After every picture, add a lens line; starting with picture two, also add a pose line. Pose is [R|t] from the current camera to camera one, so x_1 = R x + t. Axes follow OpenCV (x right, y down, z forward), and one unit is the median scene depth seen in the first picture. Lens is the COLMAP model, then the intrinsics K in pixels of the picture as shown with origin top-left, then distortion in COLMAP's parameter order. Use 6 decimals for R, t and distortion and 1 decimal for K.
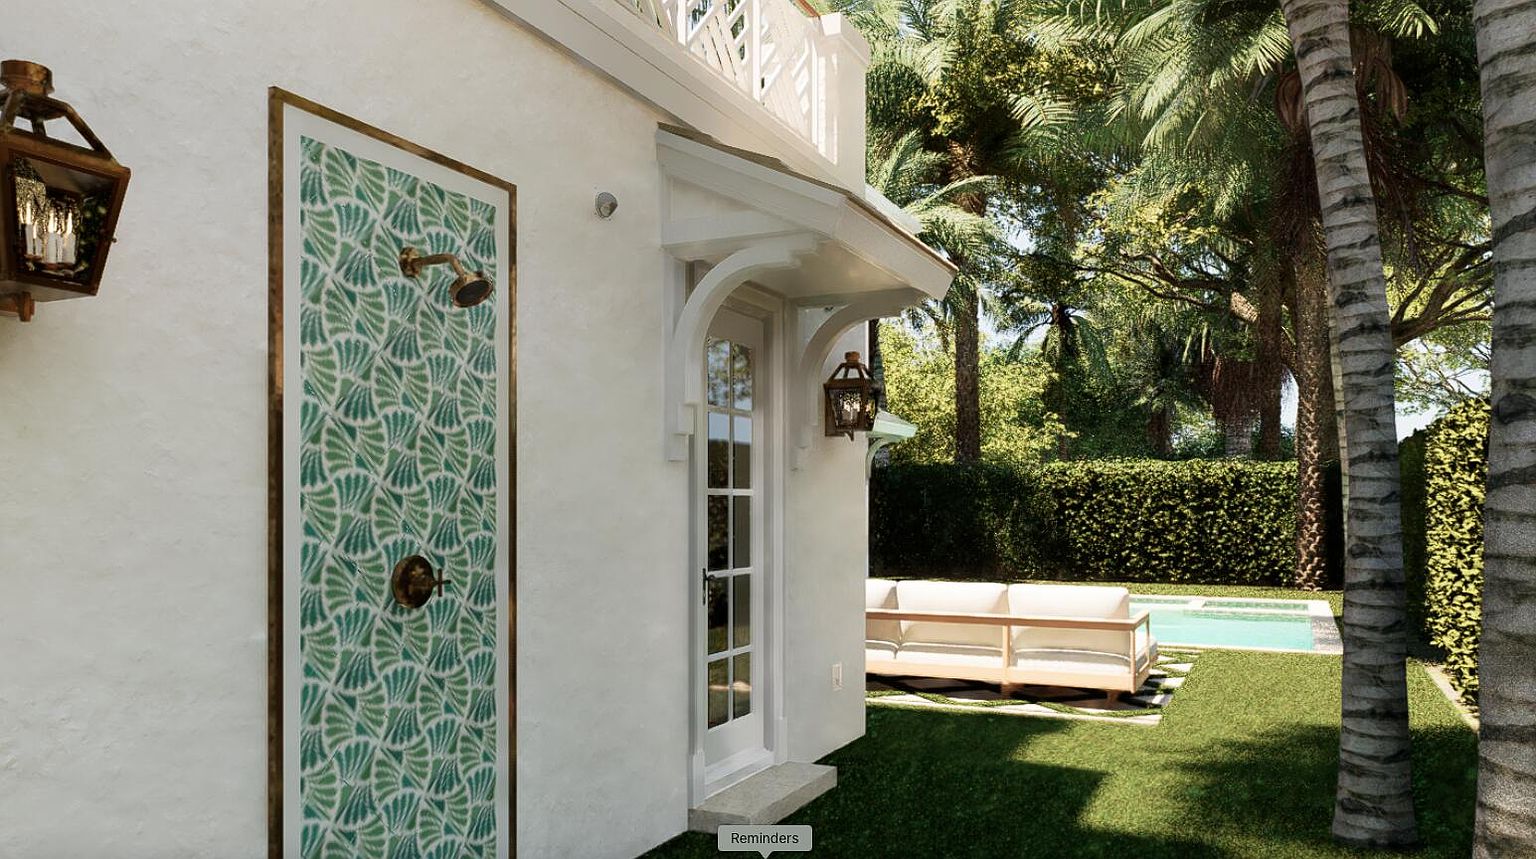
lens RADIAL K [[1092.6, 0, 771.3], [0, 1092.6, 493.3], [0, 0, 1]] dist [0.001041, -0.002626]
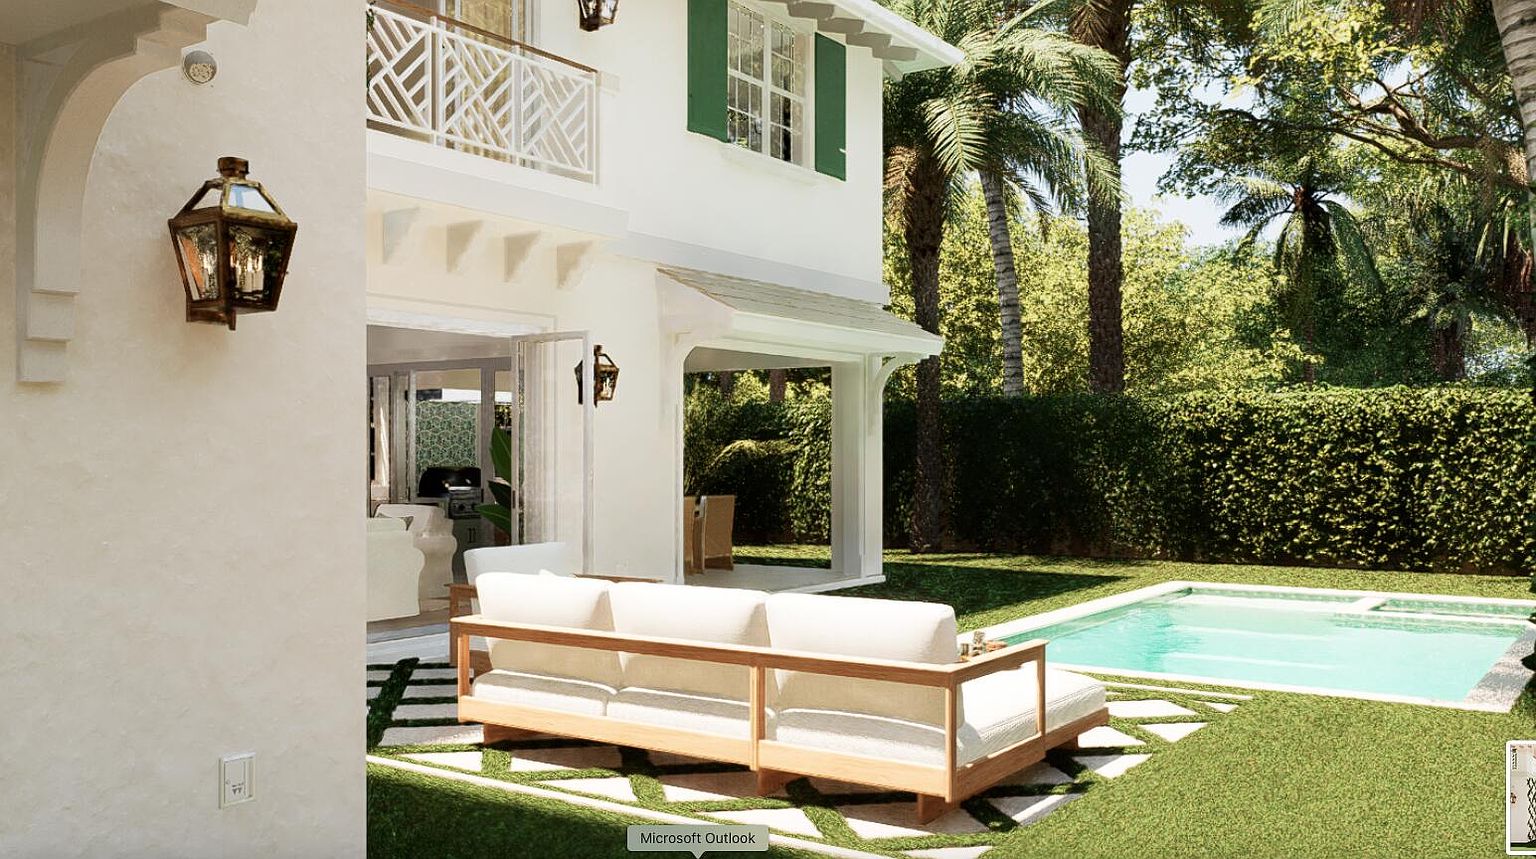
lens RADIAL K [[1332.2, 0, 768.0], [0, 1332.2, 429.5], [0, 0, 1]] dist [0.002365, 0.000174]
pose [[0.988118, -0.003004, -0.153671, 0.130678], [0.001927, 0.999973, -0.007155, 0.001156], [0.153688, 0.006774, 0.988096, 0.126897]]
